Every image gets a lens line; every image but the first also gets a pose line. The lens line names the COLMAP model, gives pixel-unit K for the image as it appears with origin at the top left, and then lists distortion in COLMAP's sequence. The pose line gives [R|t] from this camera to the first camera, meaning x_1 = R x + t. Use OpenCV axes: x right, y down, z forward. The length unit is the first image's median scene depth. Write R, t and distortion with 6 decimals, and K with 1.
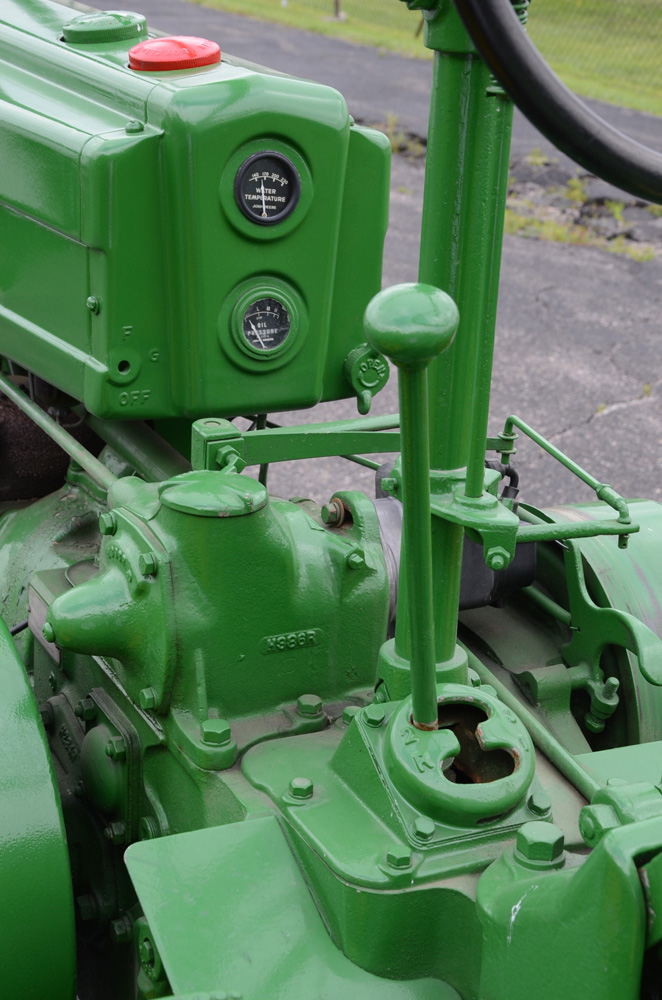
lens RADIAL K [[1881.3, 0, 332.0], [0, 1881.3, 504.7], [0, 0, 1]] dist [0.345845, 0.000000]
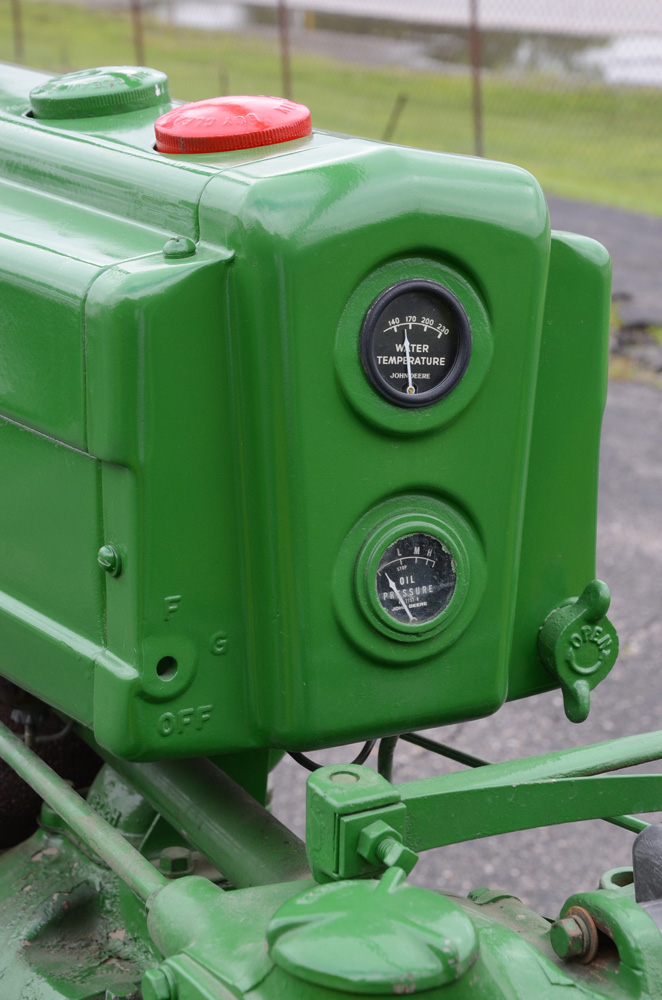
lens RADIAL K [[2204.2, 0, 332.0], [0, 2204.2, 498.4], [0, 0, 1]] dist [0.375526, 0.000000]
pose [[0.998906, -0.039610, 0.024873, -0.075300], [0.041546, 0.995696, -0.082847, -0.066198], [-0.021485, 0.083790, 0.996252, 0.344386]]
